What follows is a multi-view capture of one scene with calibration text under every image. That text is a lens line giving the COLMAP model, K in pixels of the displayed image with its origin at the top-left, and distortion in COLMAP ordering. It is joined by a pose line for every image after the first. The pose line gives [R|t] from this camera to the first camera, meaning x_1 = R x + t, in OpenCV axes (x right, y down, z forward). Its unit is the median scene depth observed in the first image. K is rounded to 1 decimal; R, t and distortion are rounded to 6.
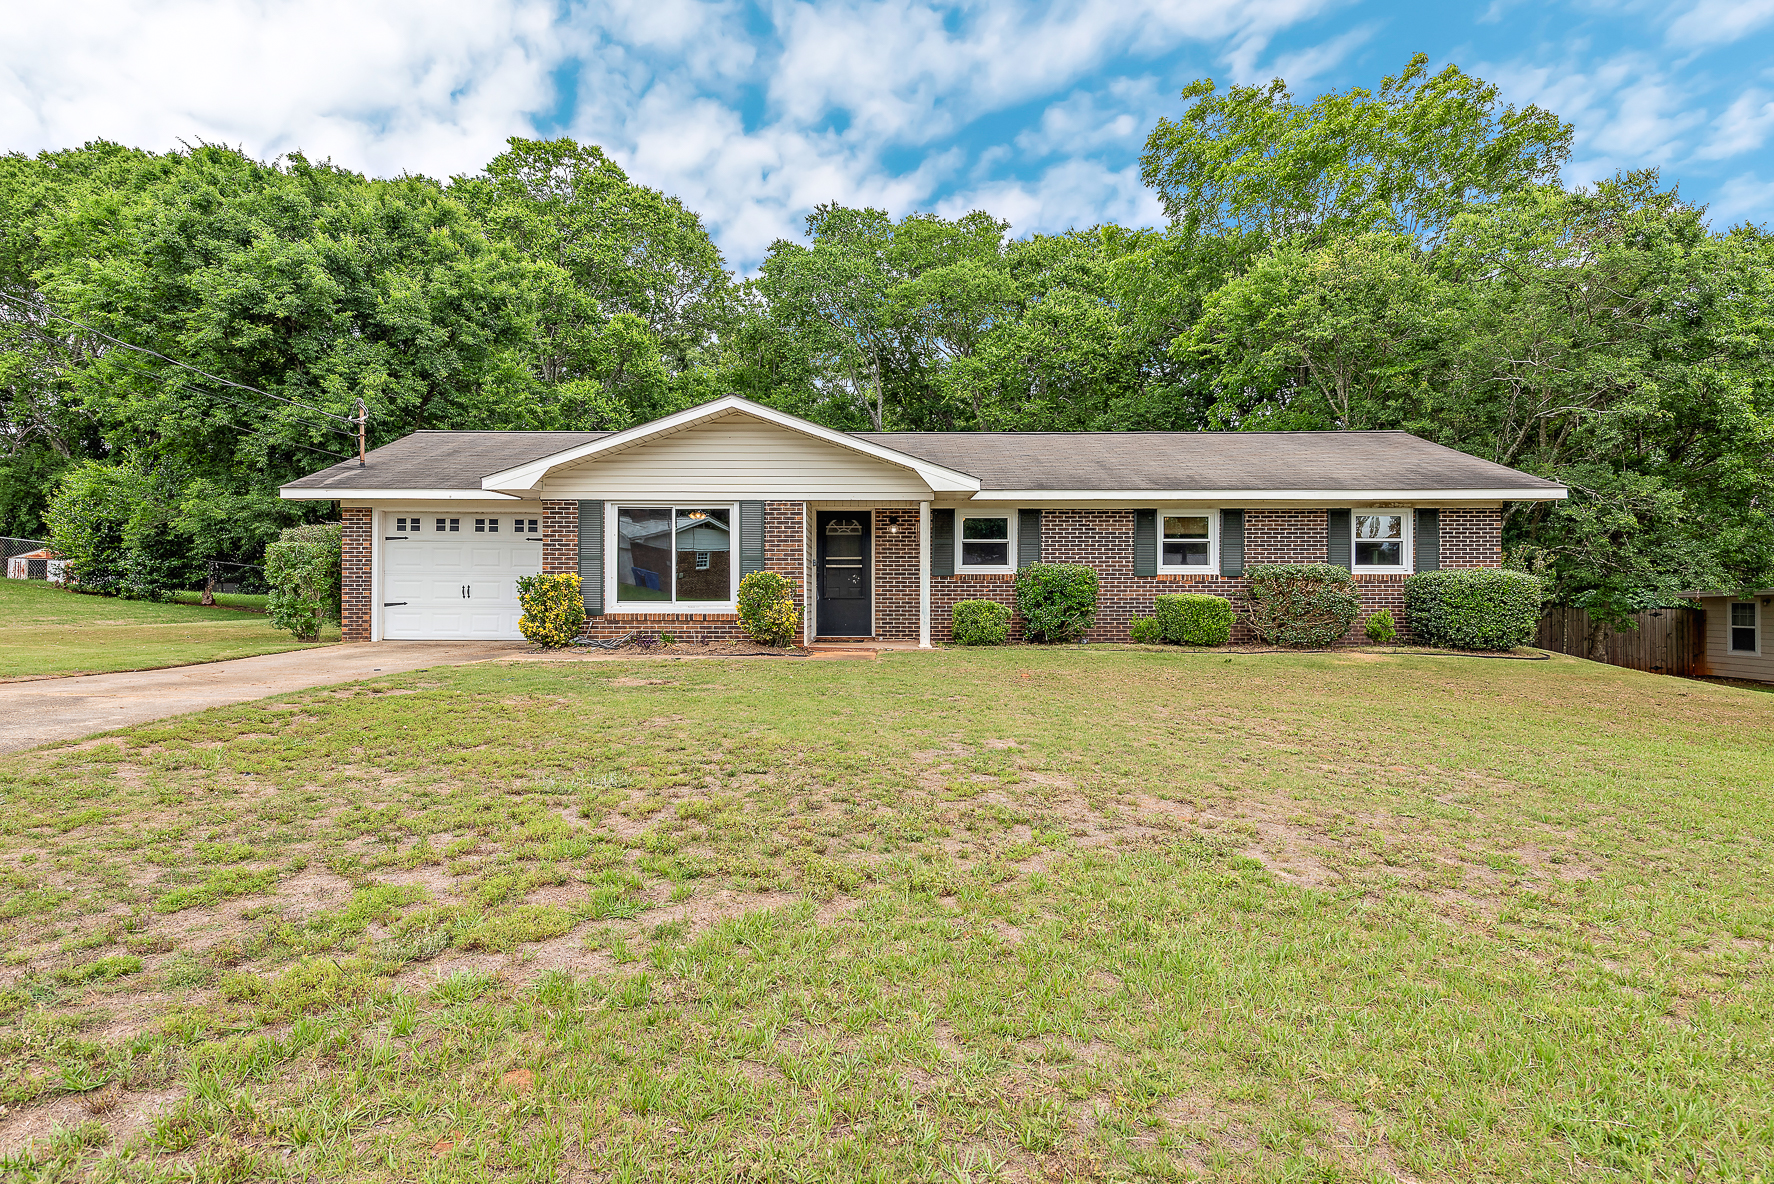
lens RADIAL K [[1011.7, 0, 887.0], [0, 1011.7, 592.0], [0, 0, 1]] dist [0.023540, 0.000070]
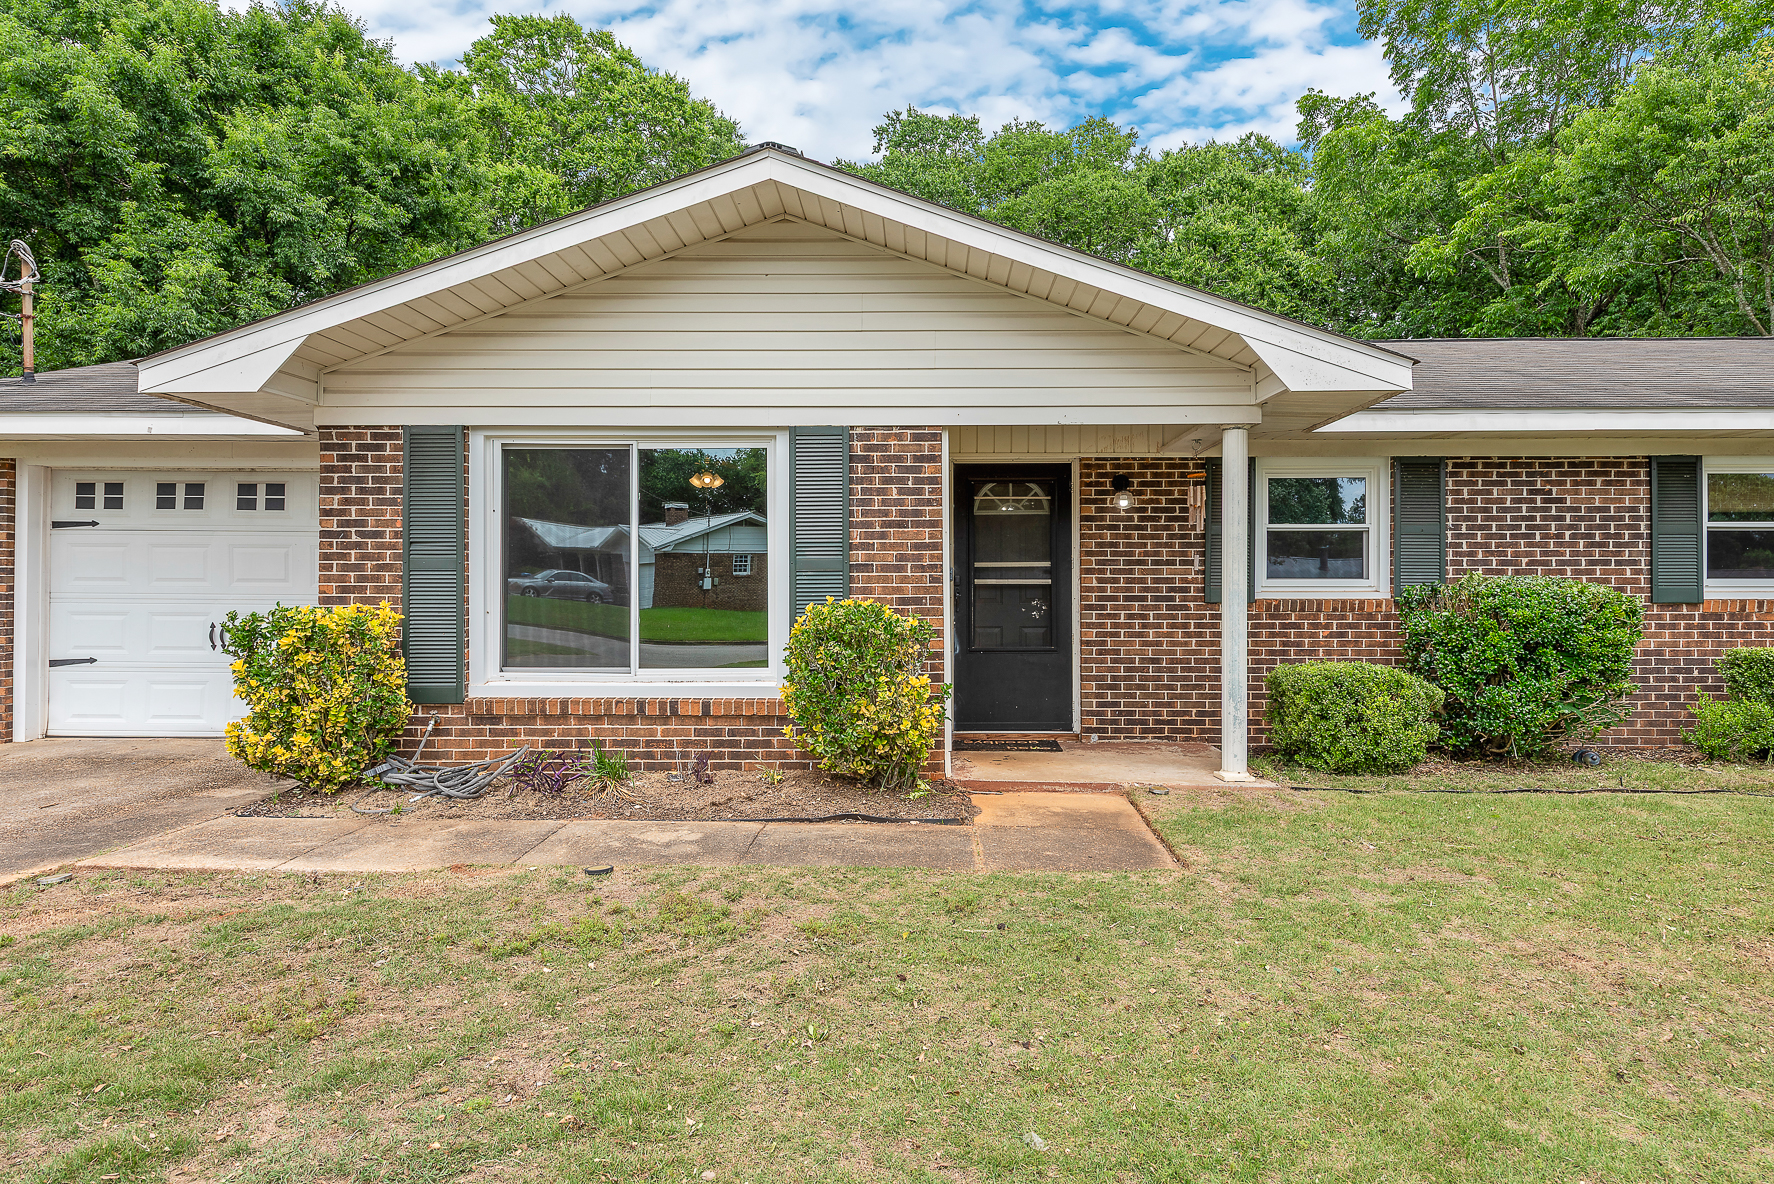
lens RADIAL K [[1053.2, 0, 917.4], [0, 1053.2, 591.8], [0, 0, 1]] dist [0.004954, 0.000841]
pose [[0.999732, -0.000353, -0.023158, -0.075780], [0.000218, 0.999983, -0.005815, -0.018231], [0.023160, 0.005808, 0.999715, 0.517563]]
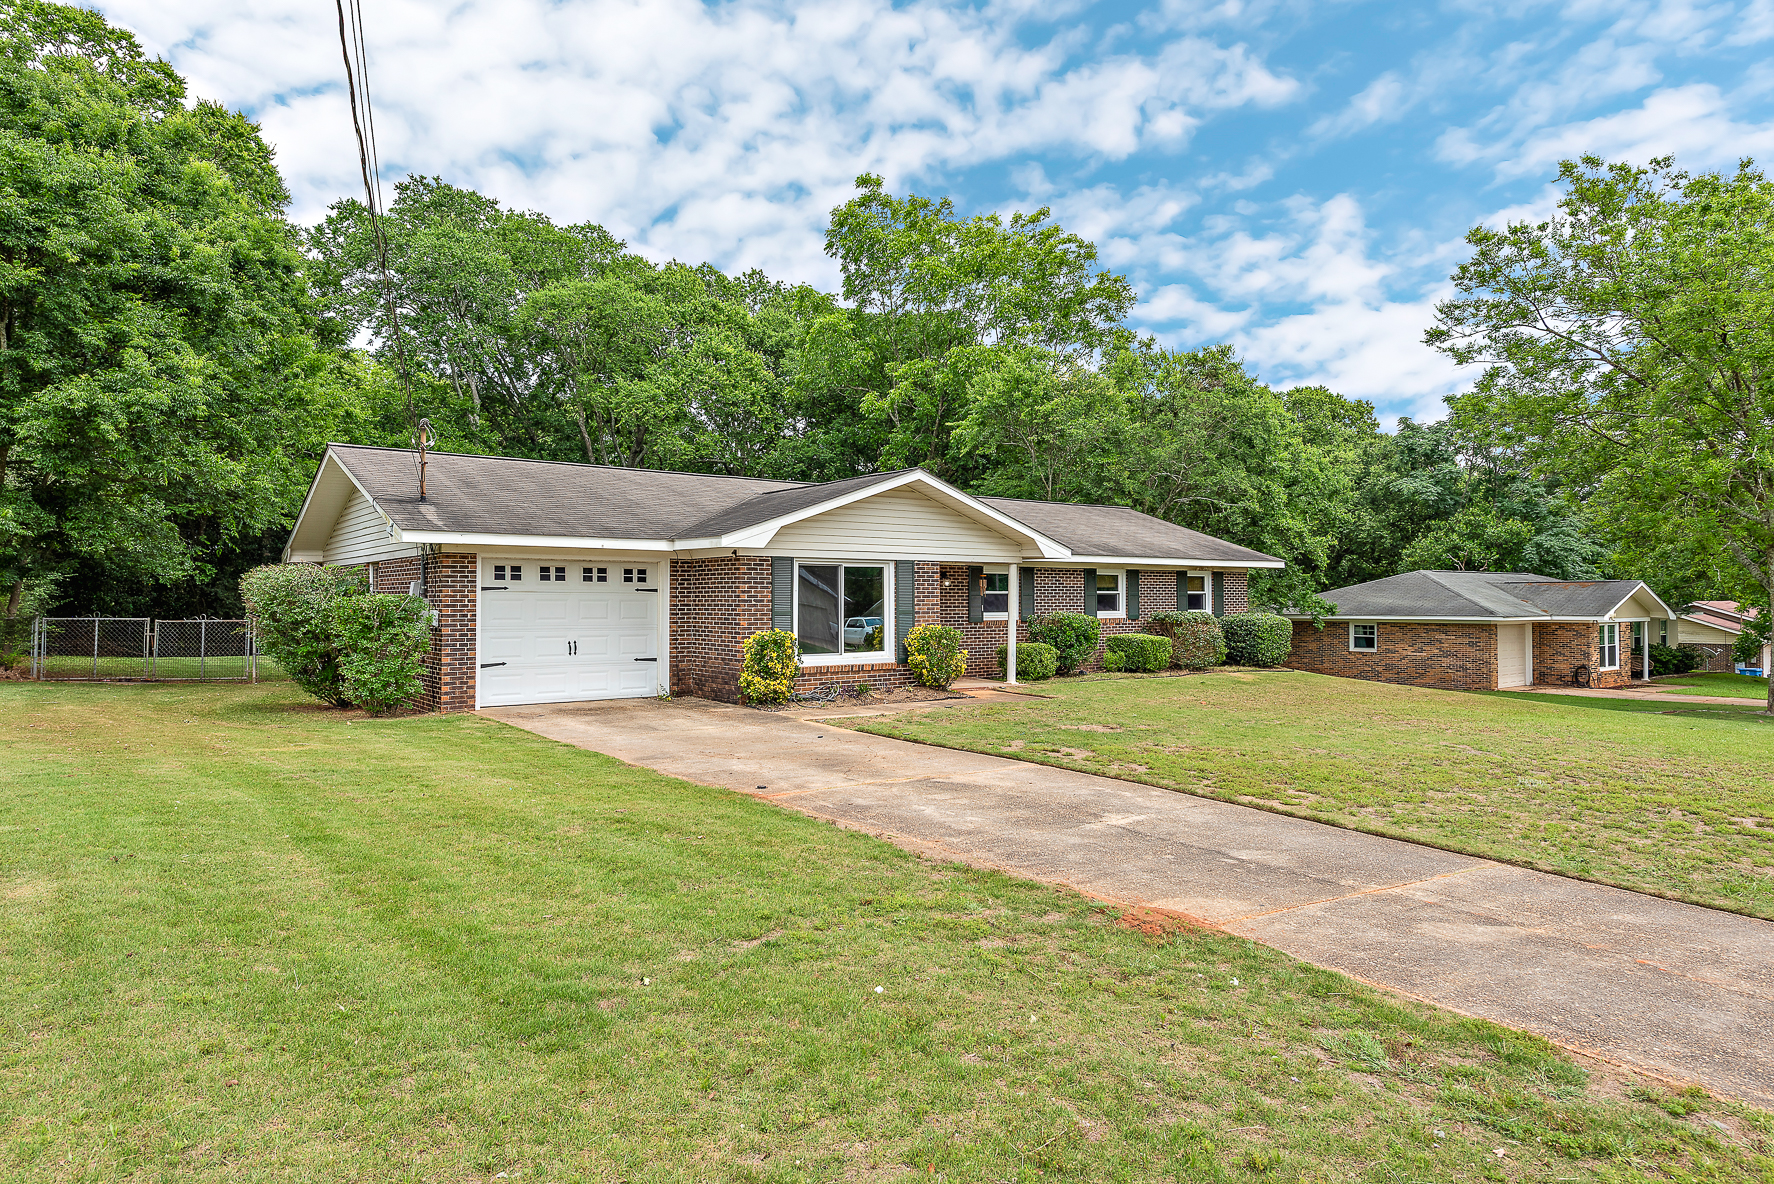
lens RADIAL K [[1053.2, 0, 917.4], [0, 1053.2, 591.8], [0, 0, 1]] dist [0.004954, 0.000841]
pose [[0.782601, 0.002502, 0.622519, -0.764041], [0.002762, 0.999968, -0.007491, -0.042795], [-0.622518, 0.007582, 0.782569, 0.078348]]
